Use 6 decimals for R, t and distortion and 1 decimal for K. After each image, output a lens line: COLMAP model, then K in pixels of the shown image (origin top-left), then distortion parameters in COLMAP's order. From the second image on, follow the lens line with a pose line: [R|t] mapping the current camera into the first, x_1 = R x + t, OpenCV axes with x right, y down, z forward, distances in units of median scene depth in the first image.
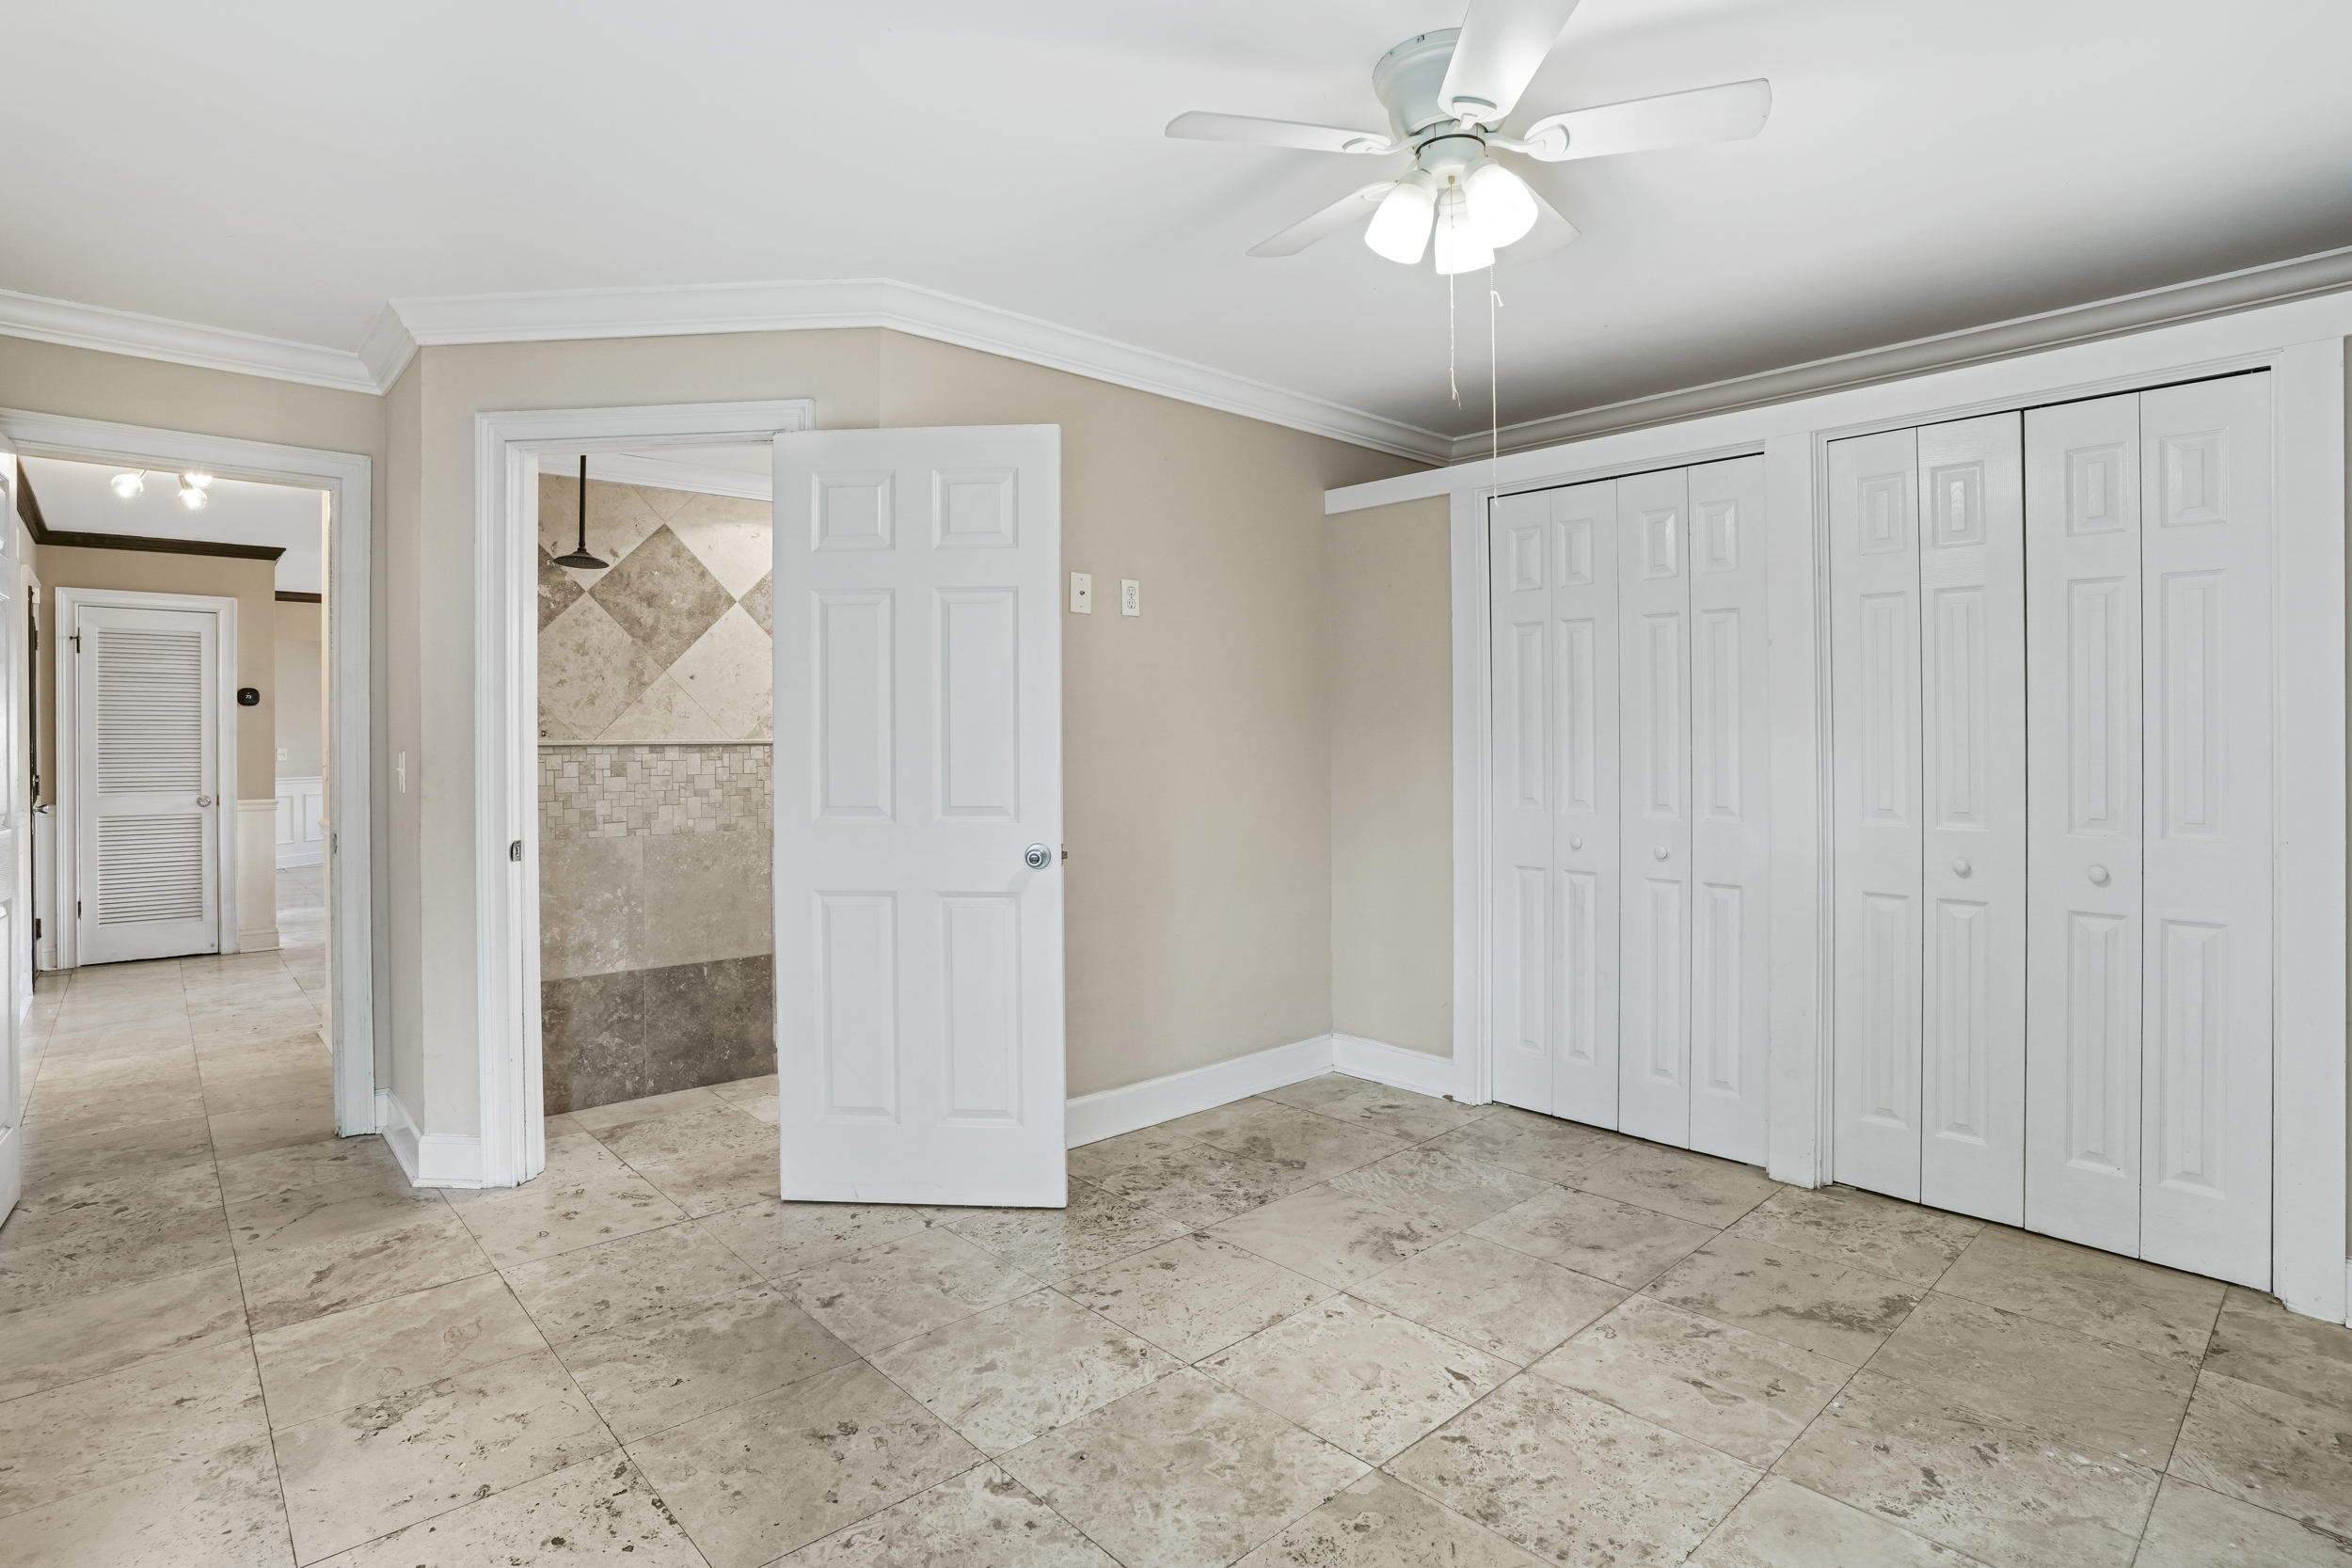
lens RADIAL K [[1184.8, 0, 1178.4], [0, 1184.8, 778.2], [0, 0, 1]] dist [-0.072621, 0.031967]
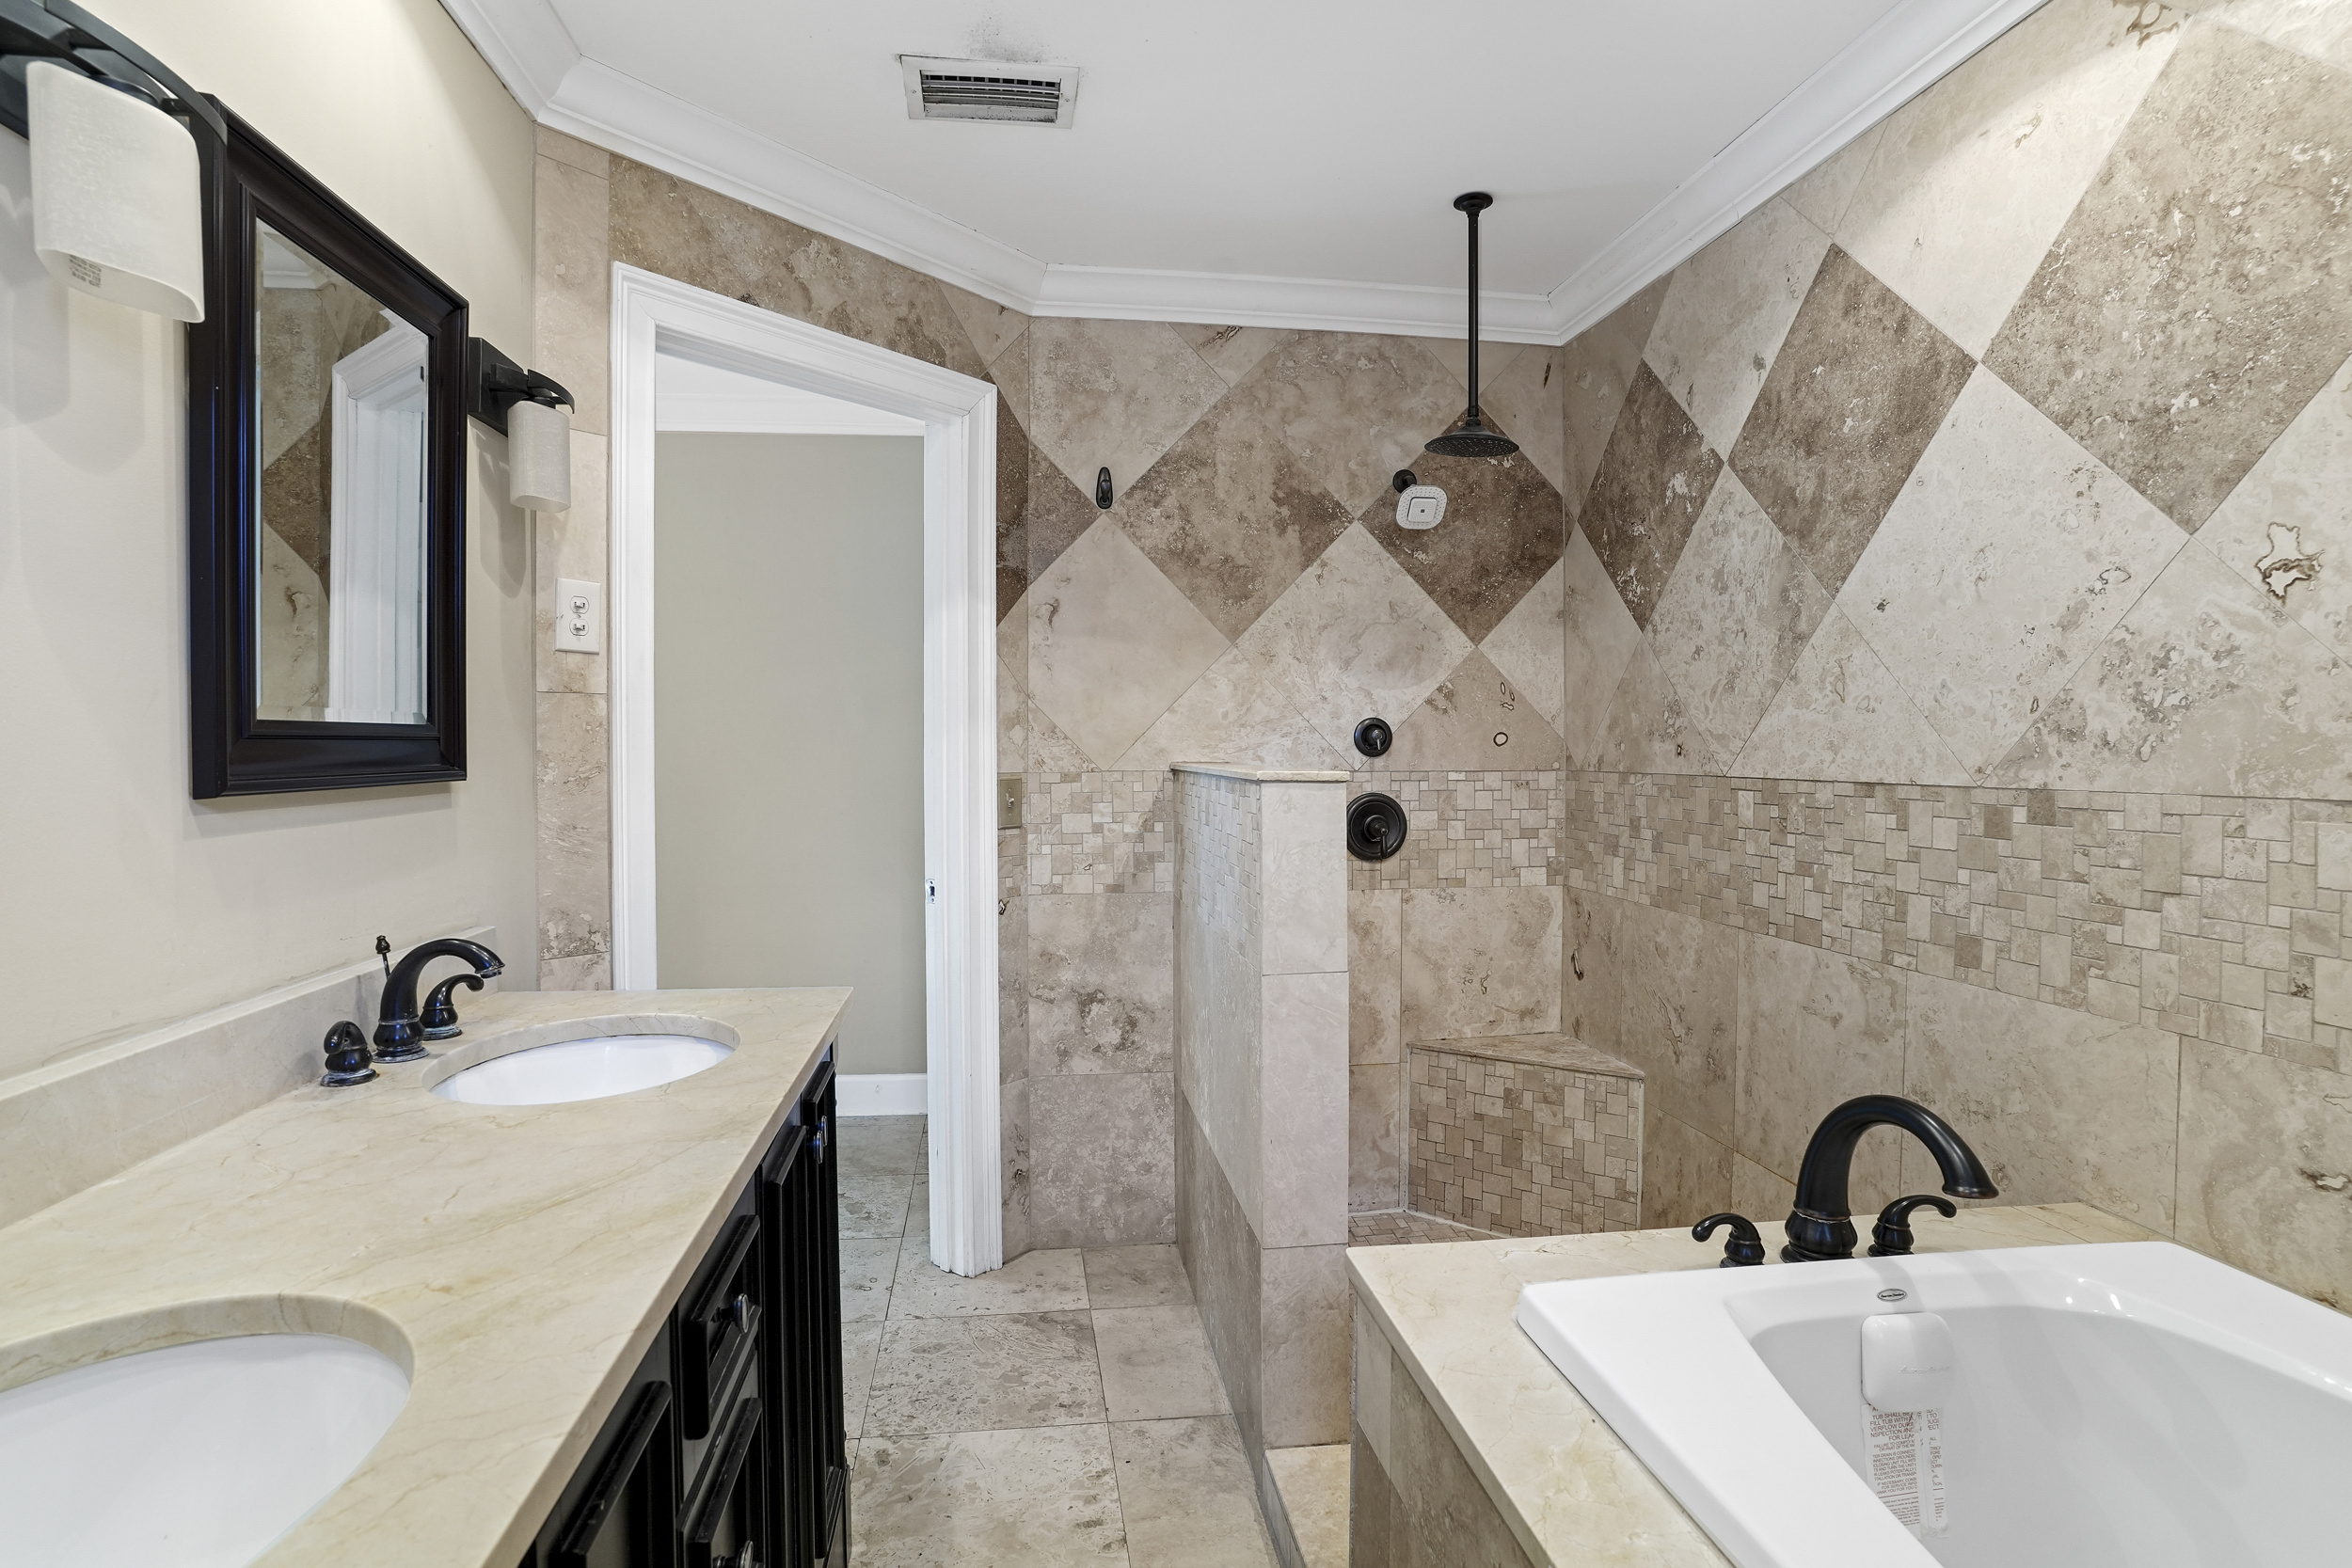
lens RADIAL K [[1184.8, 0, 1178.4], [0, 1184.8, 778.2], [0, 0, 1]] dist [-0.072621, 0.031967]
pose [[-0.573341, 0.024415, -0.818953, 0.029397], [-0.028626, 0.998349, 0.049804, -0.043435], [0.818817, 0.051998, -0.571695, 1.062898]]
